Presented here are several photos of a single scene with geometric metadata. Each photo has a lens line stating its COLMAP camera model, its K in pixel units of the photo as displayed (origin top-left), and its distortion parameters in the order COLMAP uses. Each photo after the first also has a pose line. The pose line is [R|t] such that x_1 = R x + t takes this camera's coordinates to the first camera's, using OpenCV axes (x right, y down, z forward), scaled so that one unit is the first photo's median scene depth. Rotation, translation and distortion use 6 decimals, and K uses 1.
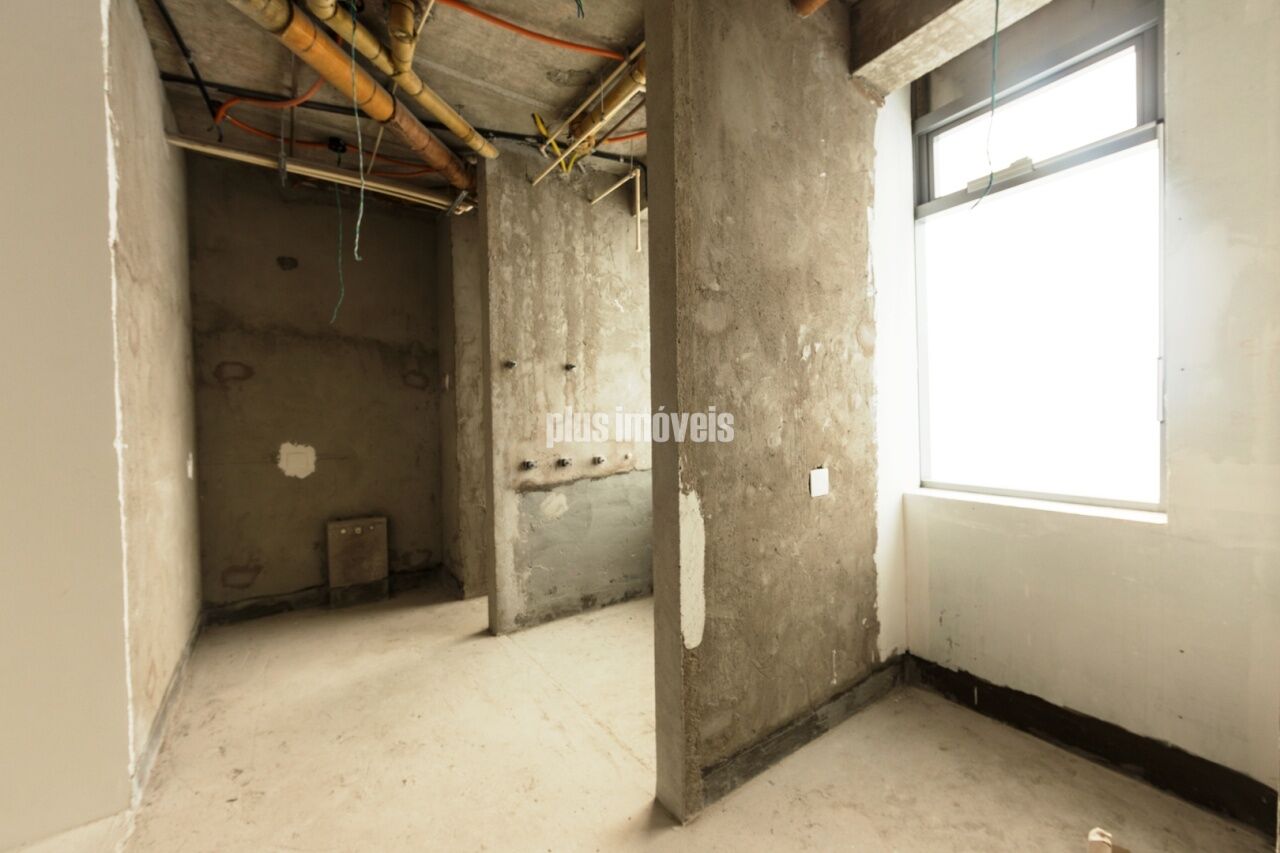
lens RADIAL K [[498.3, 0, 640.6], [0, 498.3, 431.2], [0, 0, 1]] dist [-0.003537, -0.000190]
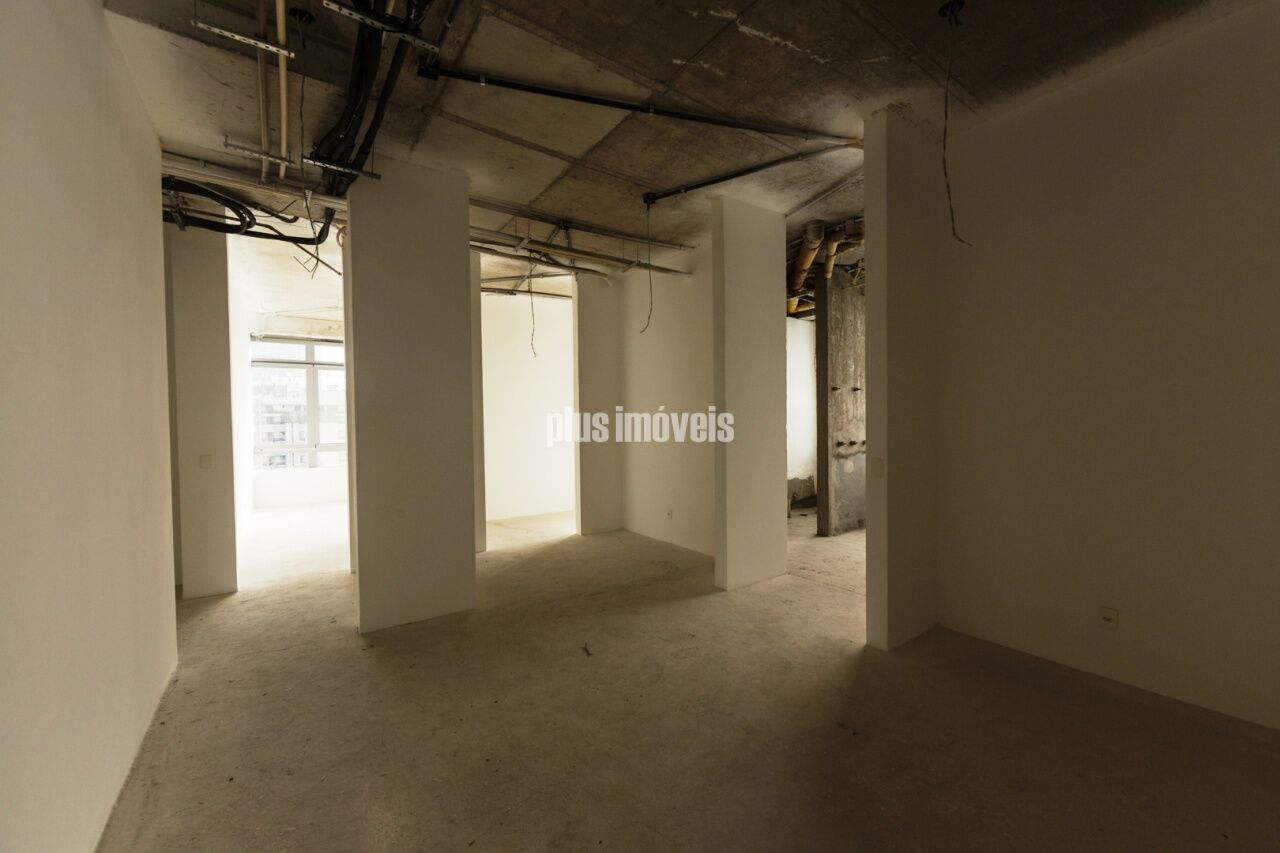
lens RADIAL K [[507.2, 0, 622.2], [0, 507.2, 423.9], [0, 0, 1]] dist [0.018724, -0.000121]
pose [[0.999985, 0.005394, 0.000480, -1.011255], [-0.005388, 0.999896, -0.013397, 0.024454], [-0.000553, 0.013395, 0.999910, -0.845506]]
